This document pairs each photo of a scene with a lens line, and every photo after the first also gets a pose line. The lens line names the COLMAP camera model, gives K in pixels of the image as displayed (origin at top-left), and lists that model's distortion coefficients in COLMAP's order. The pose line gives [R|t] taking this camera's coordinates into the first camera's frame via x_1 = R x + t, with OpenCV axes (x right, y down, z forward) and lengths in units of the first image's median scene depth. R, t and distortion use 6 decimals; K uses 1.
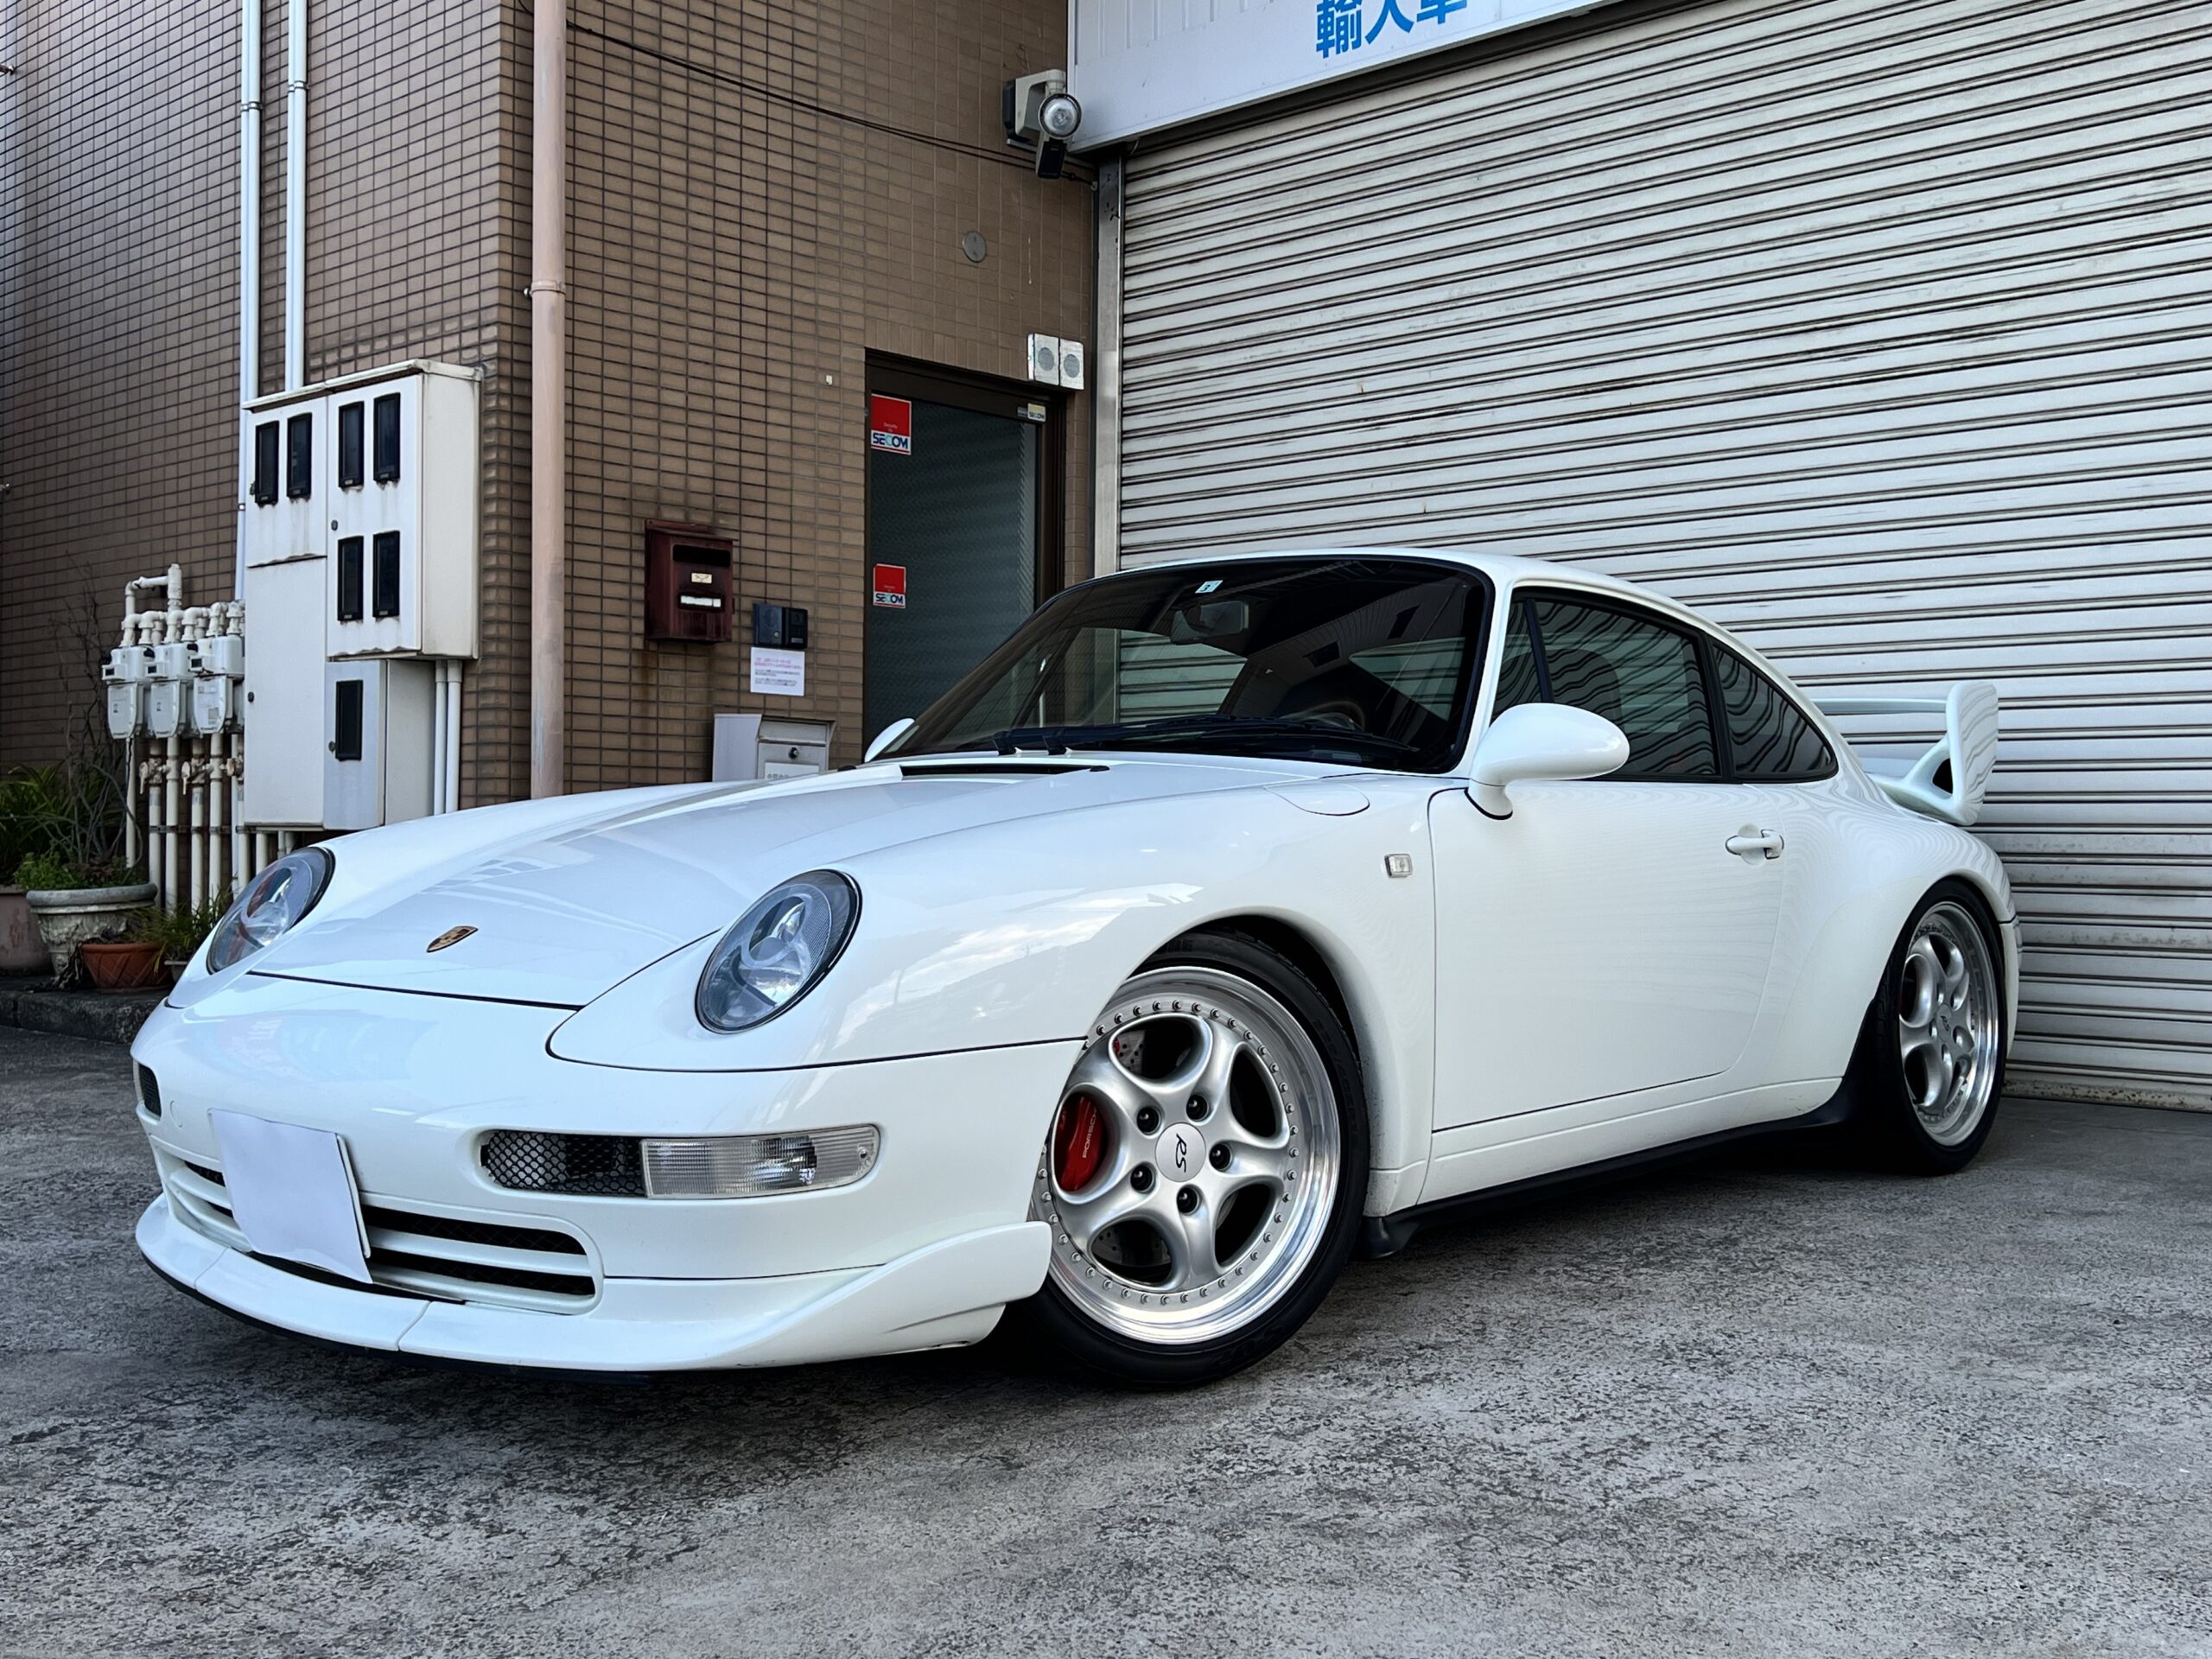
lens RADIAL K [[2326.8, 0, 1110.5], [0, 2326.8, 829.4], [0, 0, 1]] dist [0.023697, 0.000000]
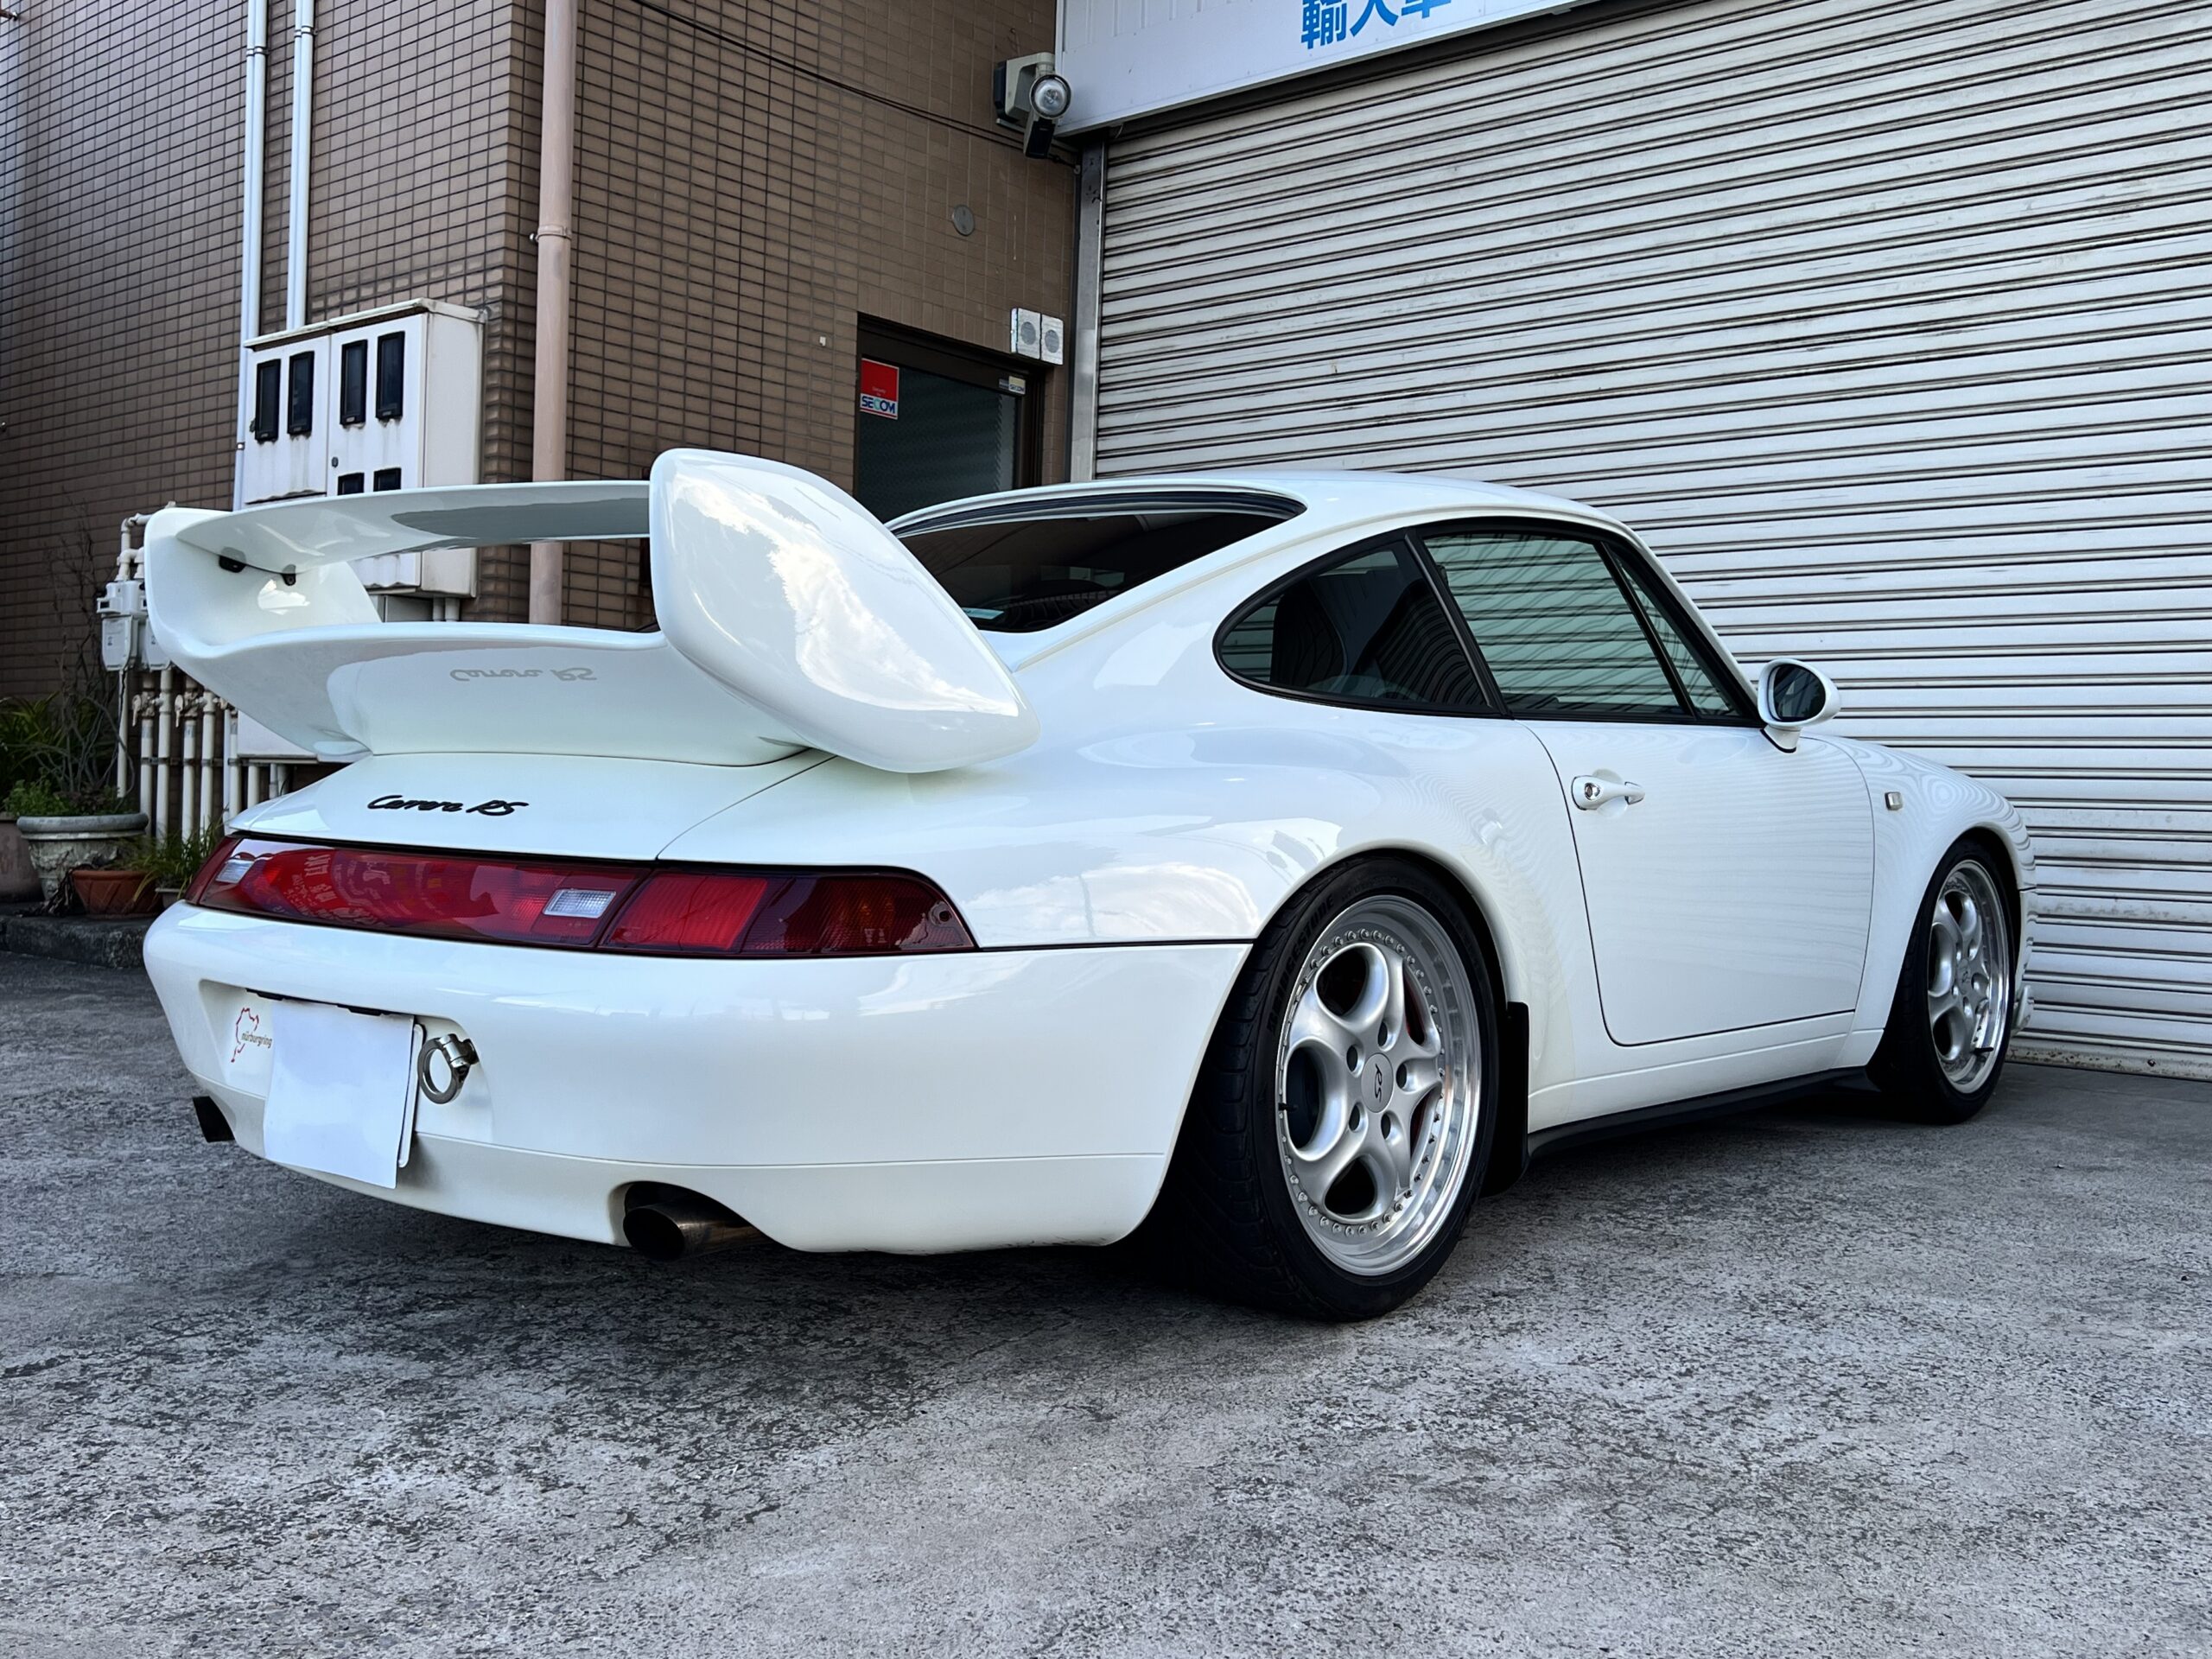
lens RADIAL K [[2105.4, 0, 1117.9], [0, 2105.4, 844.8], [0, 0, 1]] dist [0.016143, 0.000000]
pose [[0.998490, 0.025534, 0.048646, -0.031602], [-0.026354, 0.999520, 0.016290, 0.011478], [-0.048207, -0.017547, 0.998683, 0.061441]]
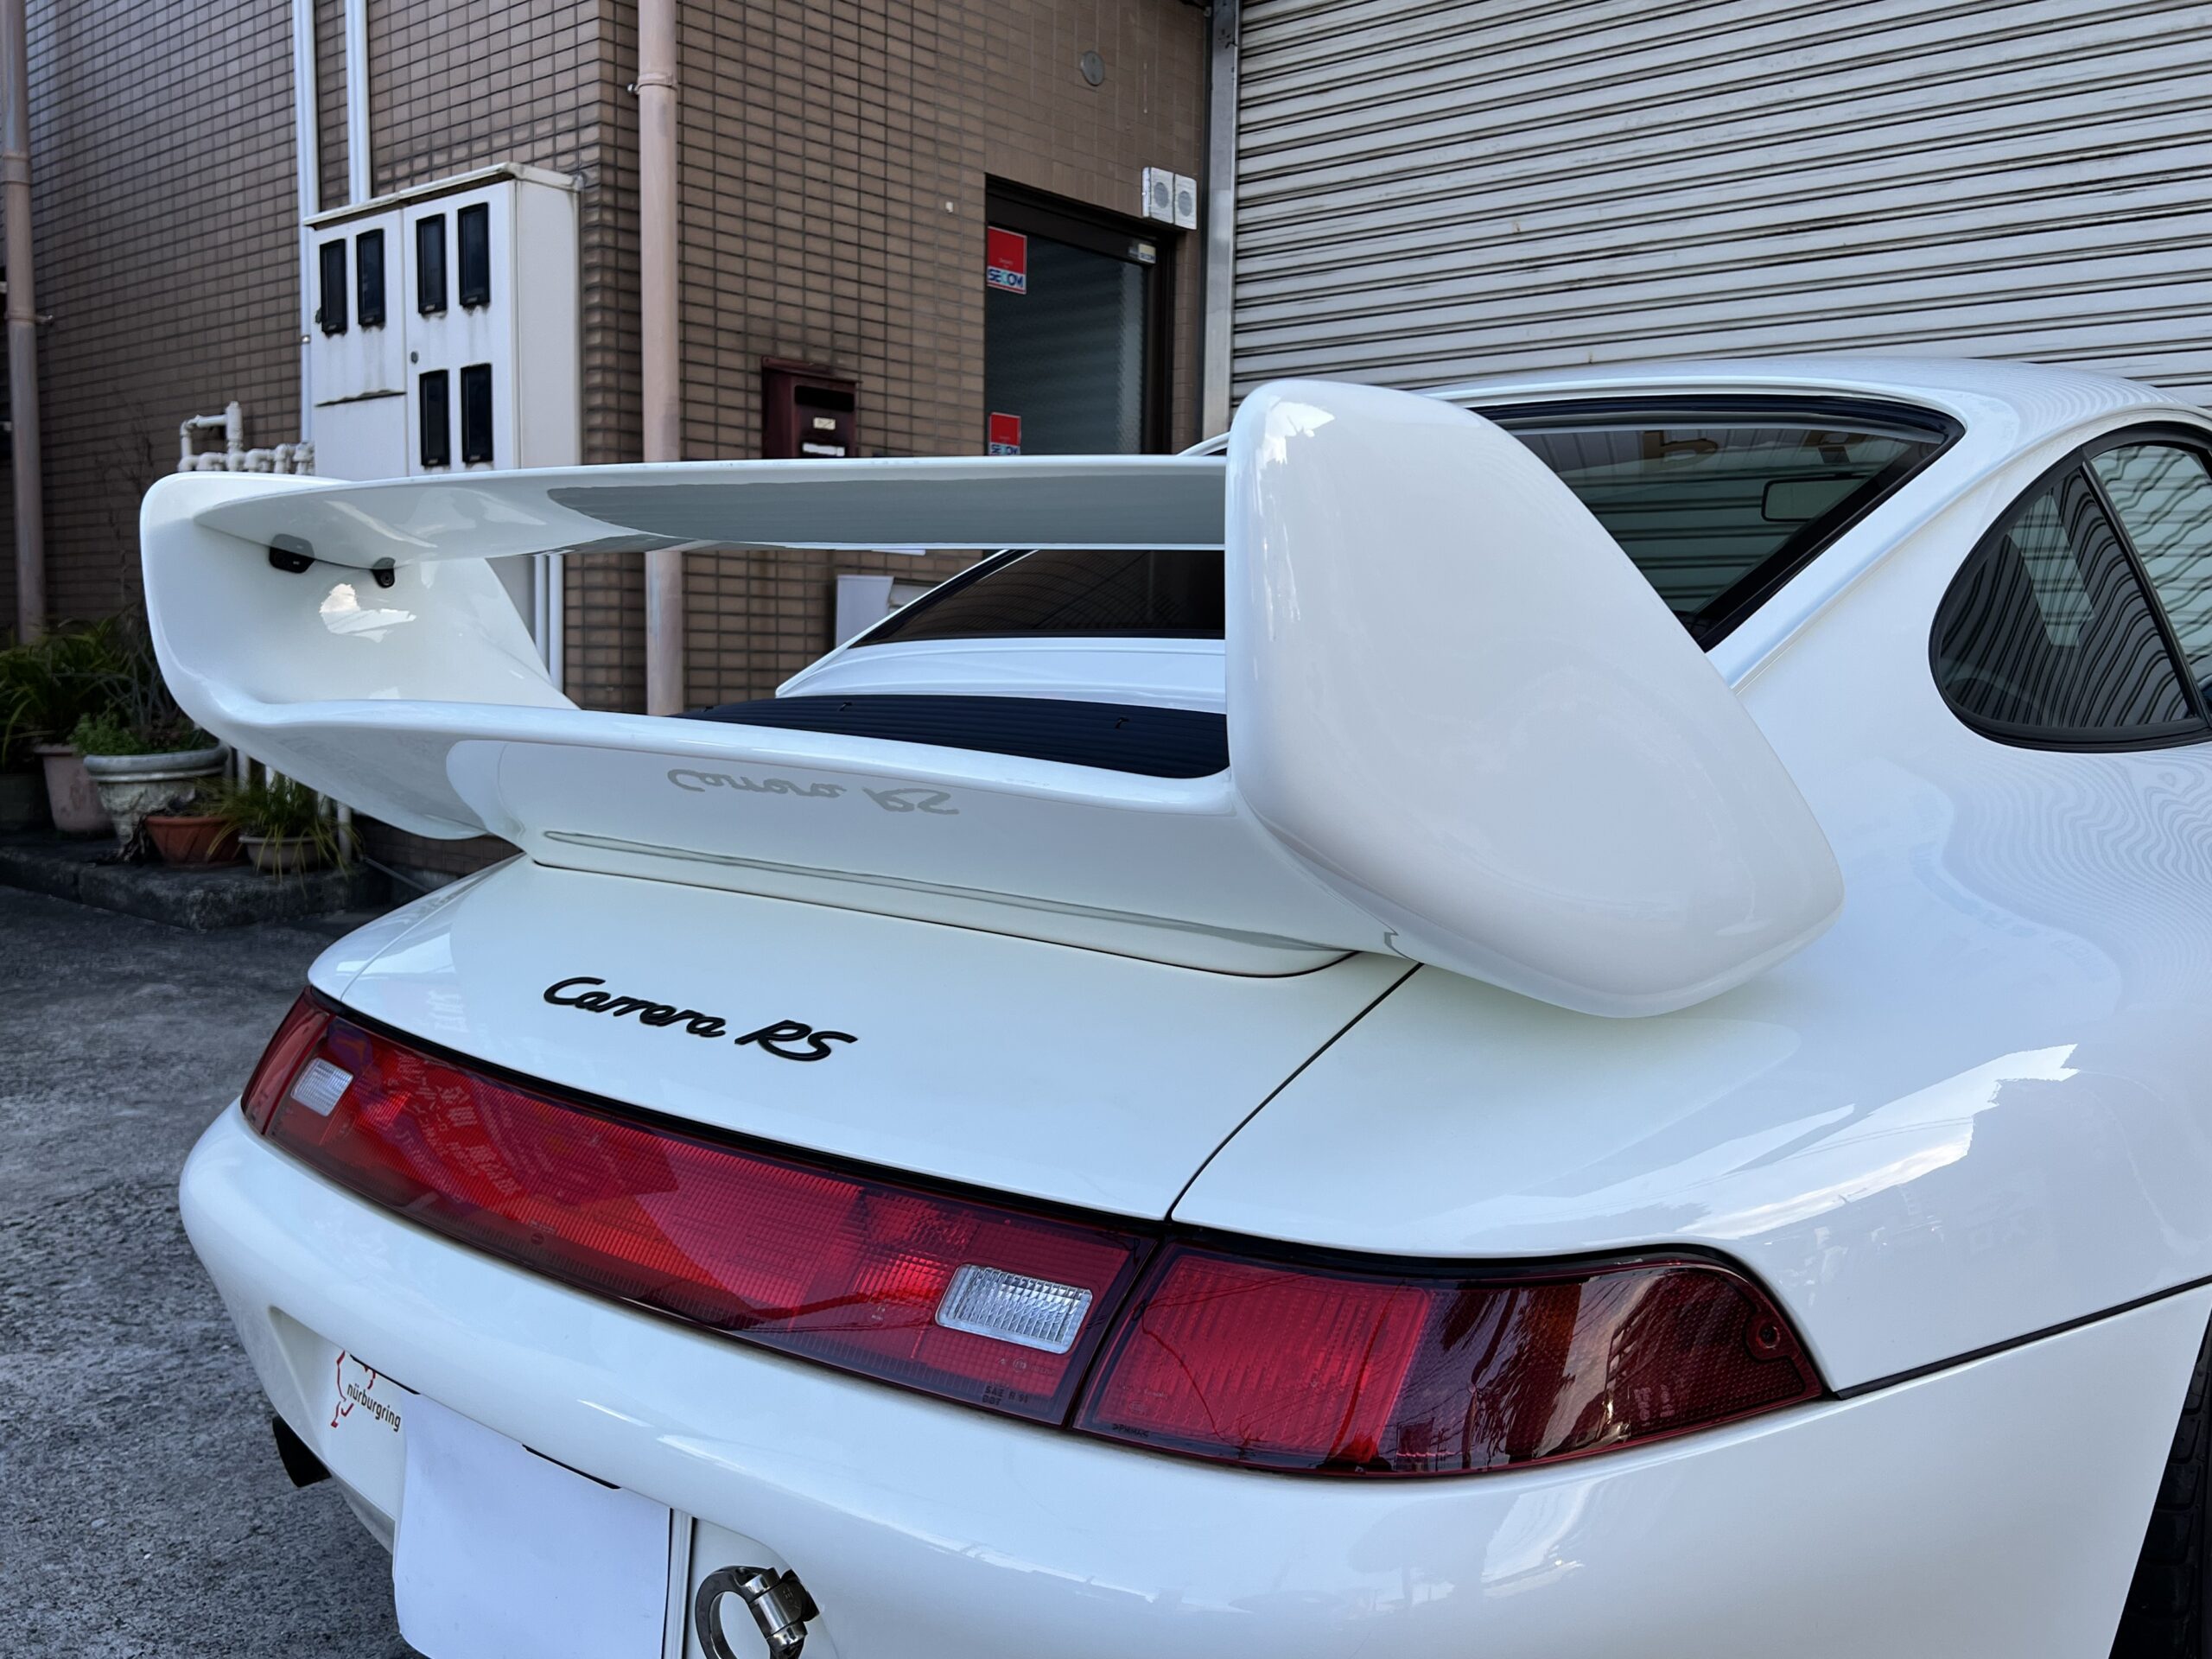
lens RADIAL K [[1877.3, 0, 1111.1], [0, 1877.3, 820.7], [0, 0, 1]] dist [-0.002615, 0.035352]
pose [[0.998780, 0.002737, 0.049302, -0.097504], [-0.007339, 0.995601, 0.093411, -0.022388], [-0.048829, -0.093659, 0.994406, 0.247247]]
